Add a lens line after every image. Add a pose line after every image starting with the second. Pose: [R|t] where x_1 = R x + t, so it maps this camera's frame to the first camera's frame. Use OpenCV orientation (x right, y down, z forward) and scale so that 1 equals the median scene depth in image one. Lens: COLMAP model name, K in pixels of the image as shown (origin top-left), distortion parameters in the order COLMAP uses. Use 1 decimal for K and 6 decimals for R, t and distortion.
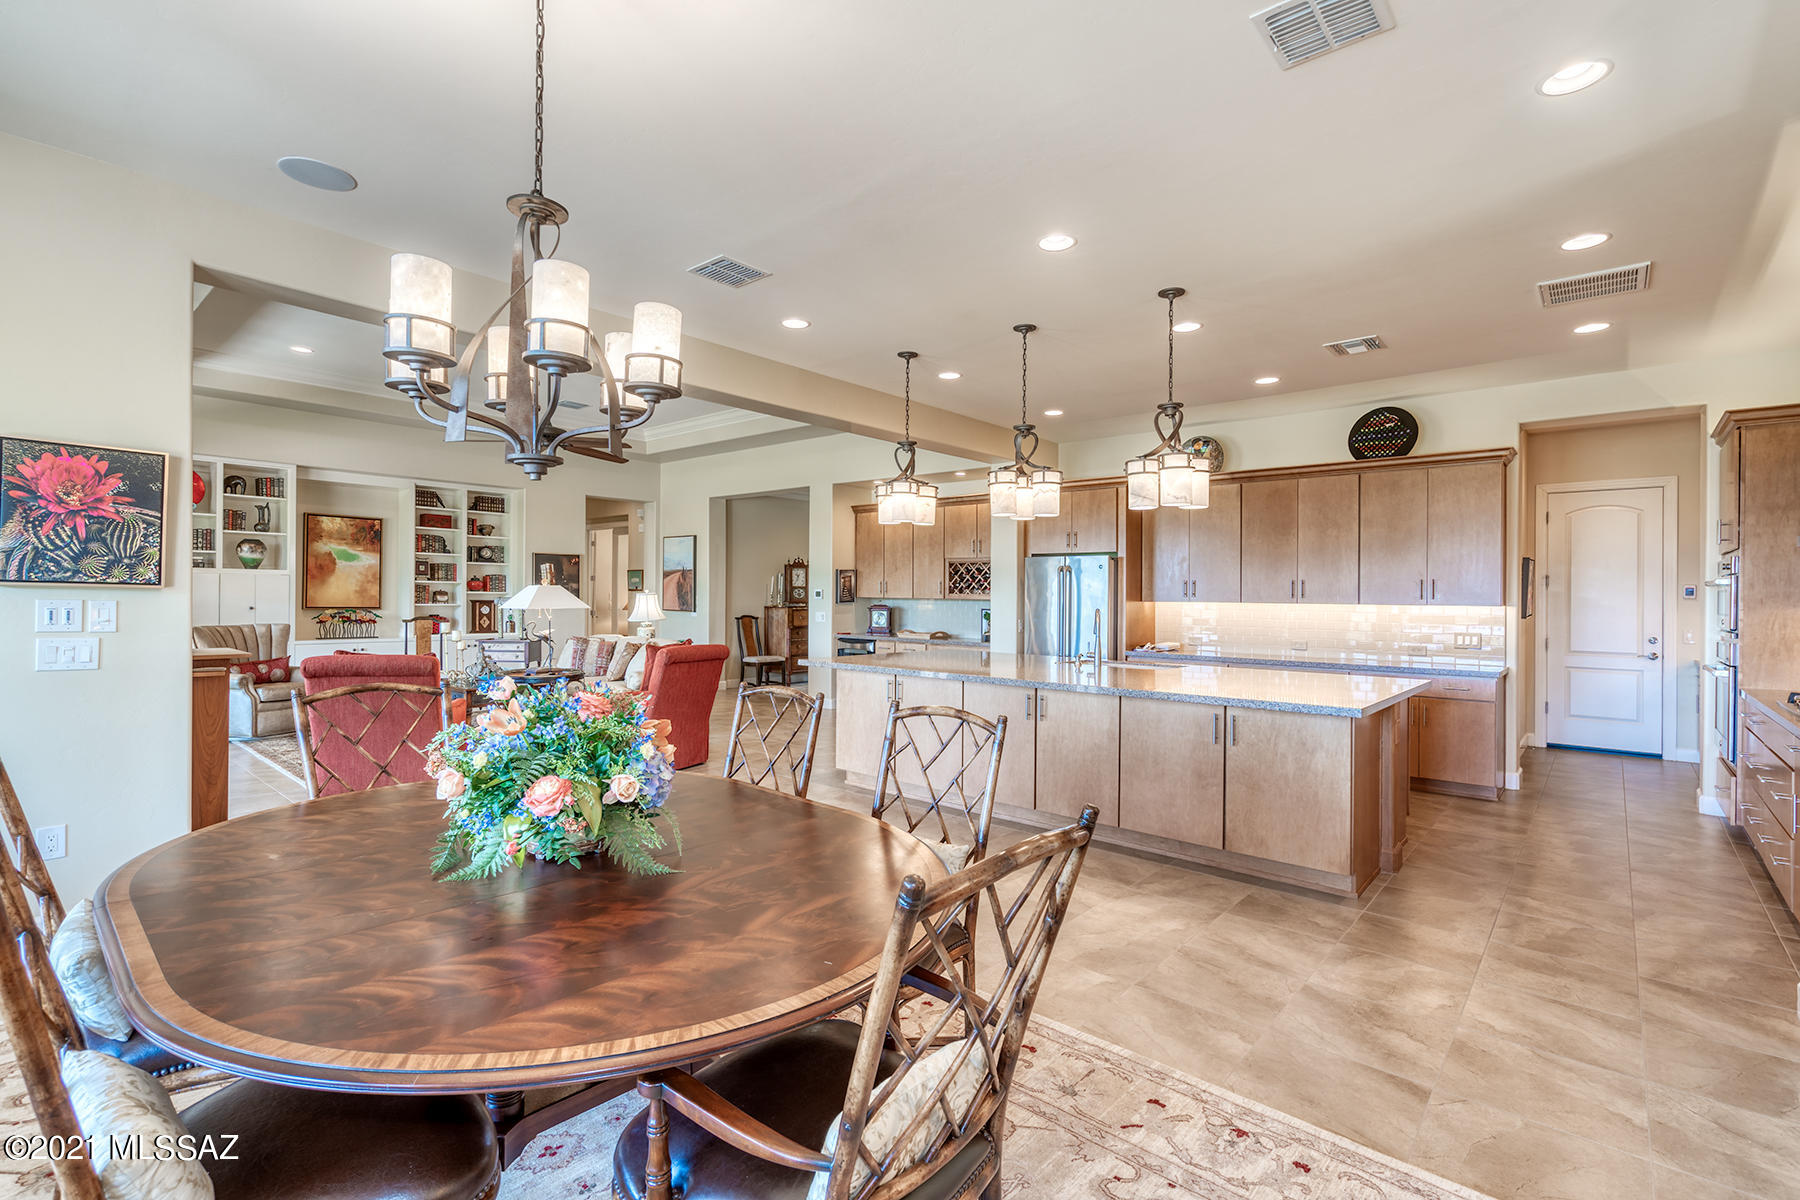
lens RADIAL K [[816.7, 0, 896.8], [0, 816.7, 594.1], [0, 0, 1]] dist [0.004367, 0.000491]
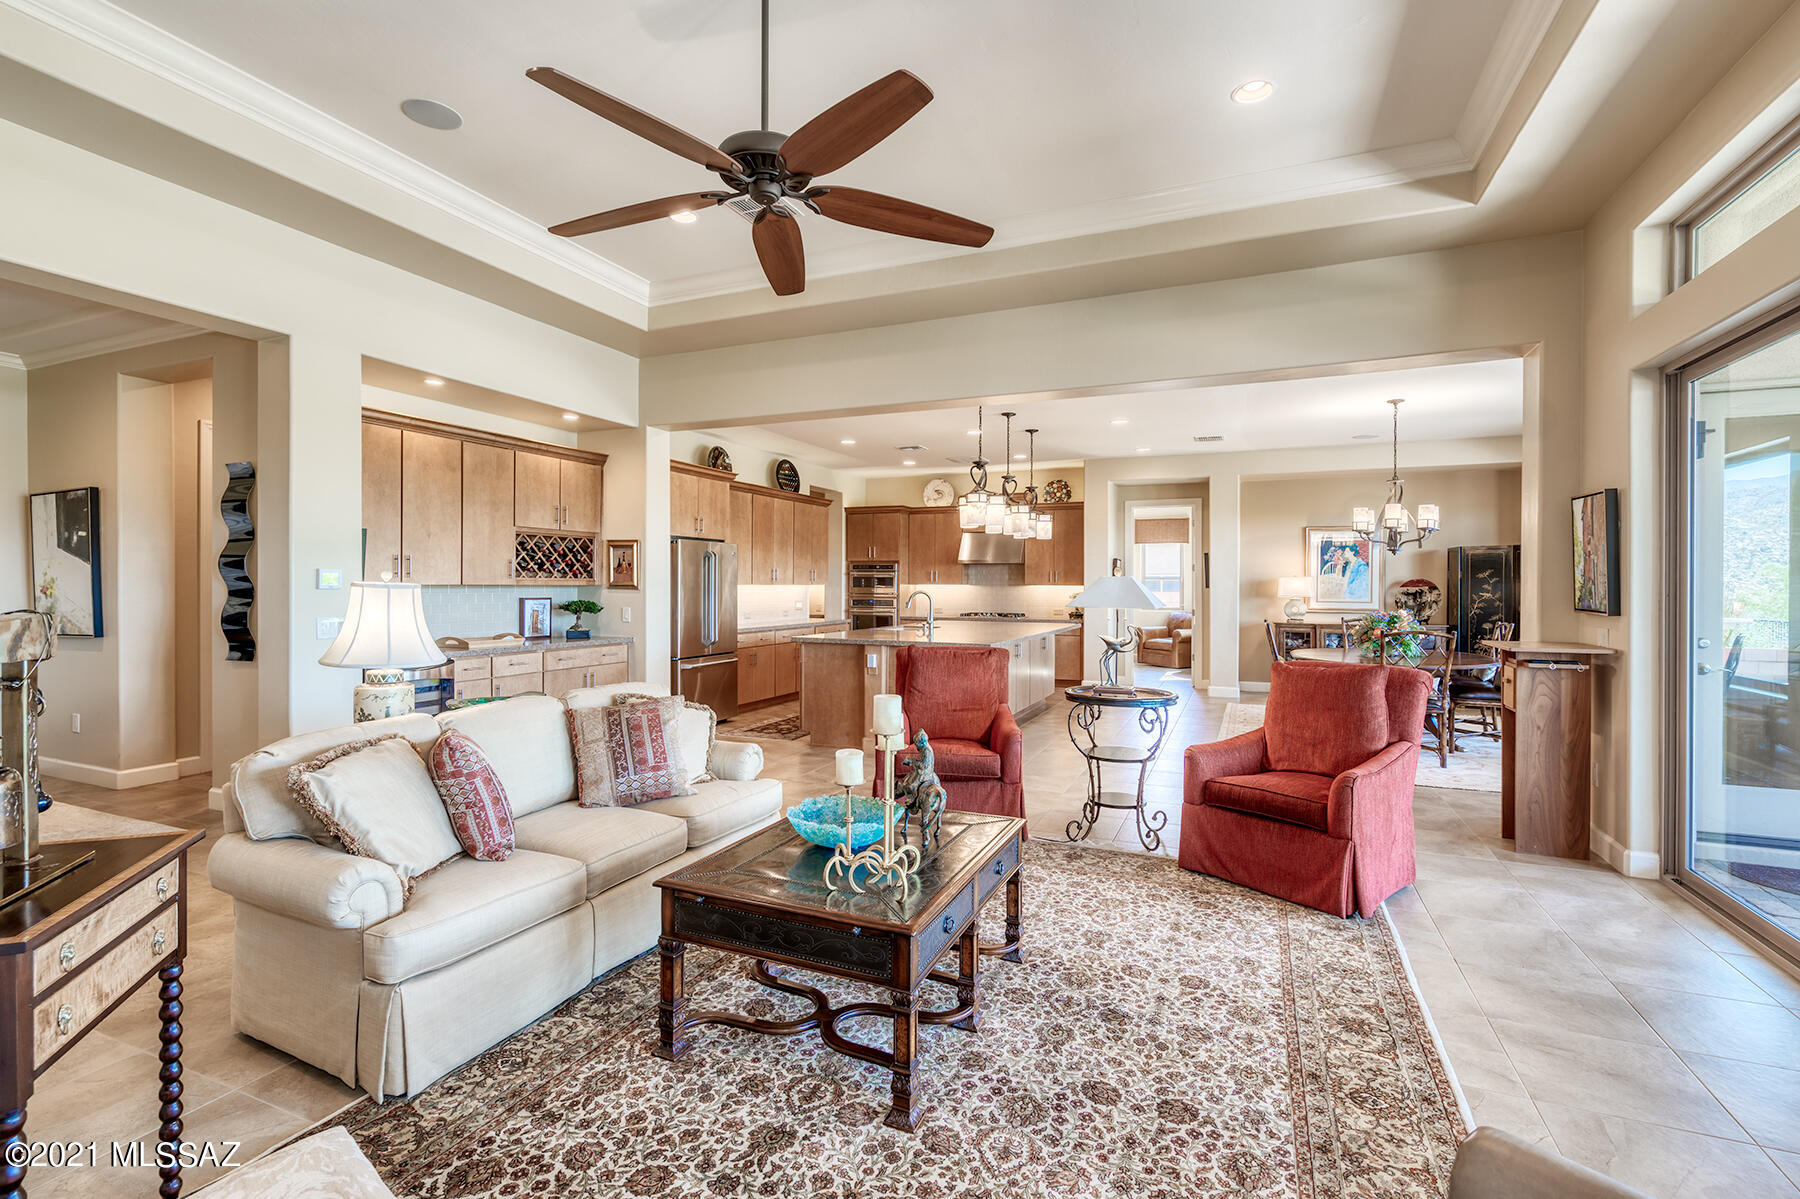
lens RADIAL K [[816.7, 0, 896.8], [0, 816.7, 593.6], [0, 0, 1]] dist [0.004367, 0.000491]
pose [[-0.298431, -0.024390, 0.954120, -0.720423], [-0.008102, 0.999702, 0.023021, -0.005975], [-0.954397, -0.000860, -0.298540, 0.934741]]
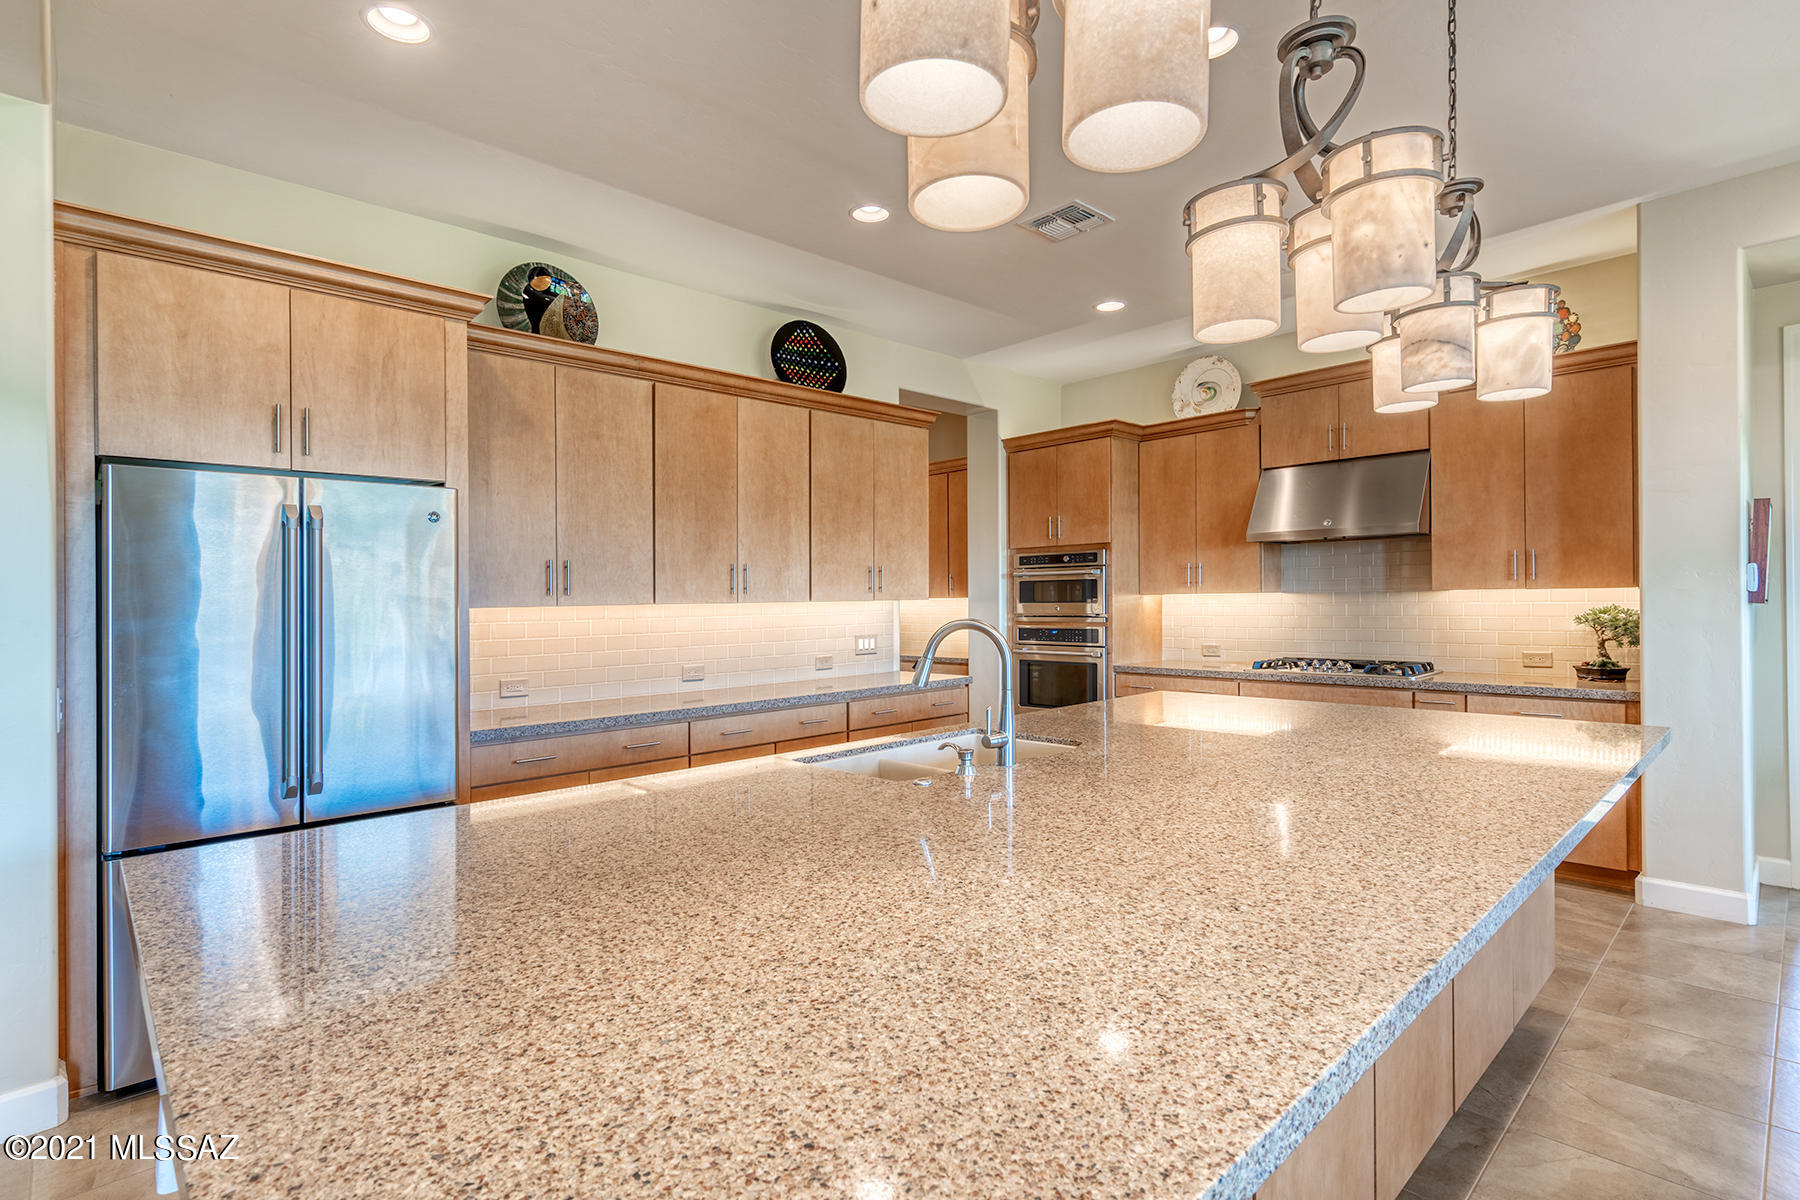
lens RADIAL K [[867.2, 0, 905.7], [0, 867.2, 600.9], [0, 0, 1]] dist [0.004747, 0.000564]
pose [[0.092905, -0.015955, 0.995547, -0.104244], [0.016018, 0.999766, 0.014528, 0.002217], [-0.995546, 0.014597, 0.093139, 0.626080]]
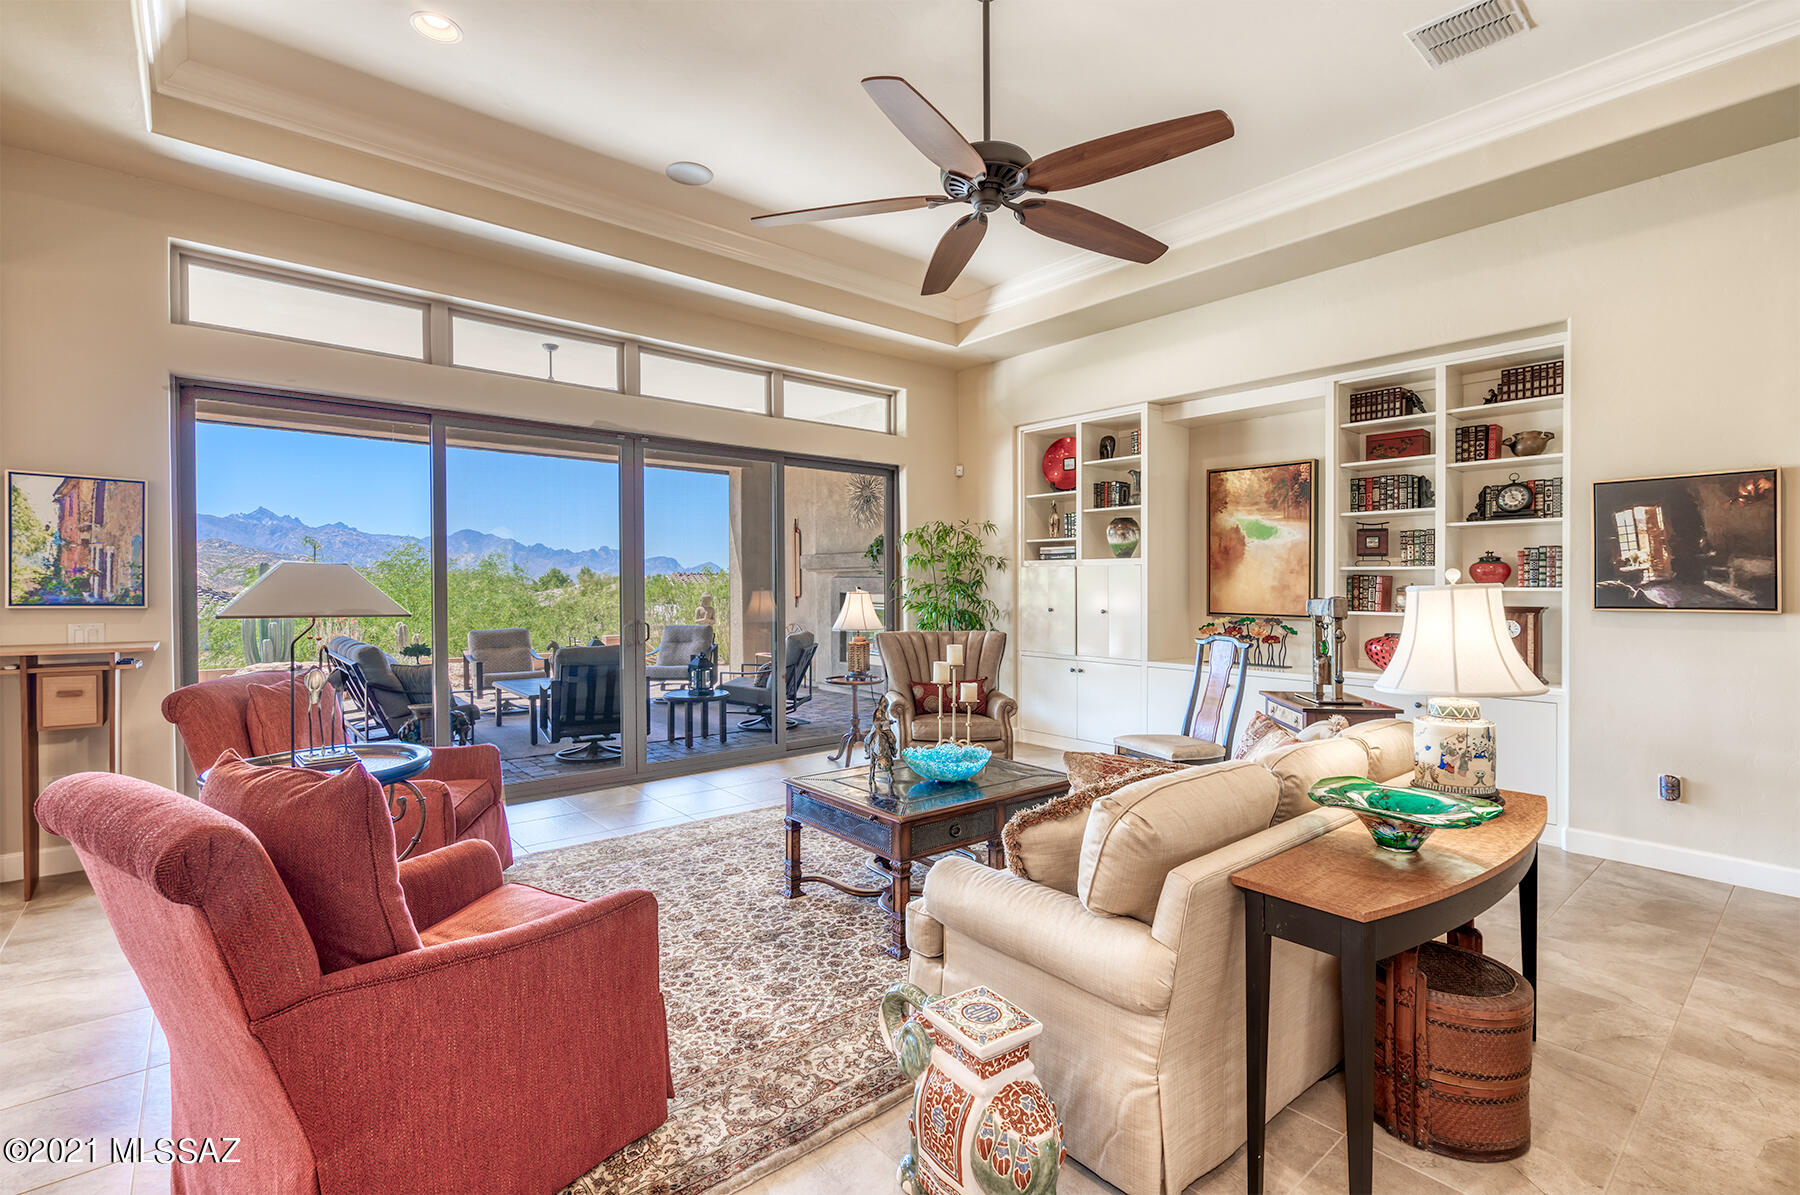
lens RADIAL K [[823.7, 0, 900.0], [0, 823.7, 597.5], [0, 0, 1]] dist [-0.001985, 0.001041]
pose [[-0.157504, 0.000545, -0.987518, -0.023575], [-0.006360, 0.999979, 0.001566, 0.004486], [0.987498, 0.006527, -0.157498, 0.902348]]
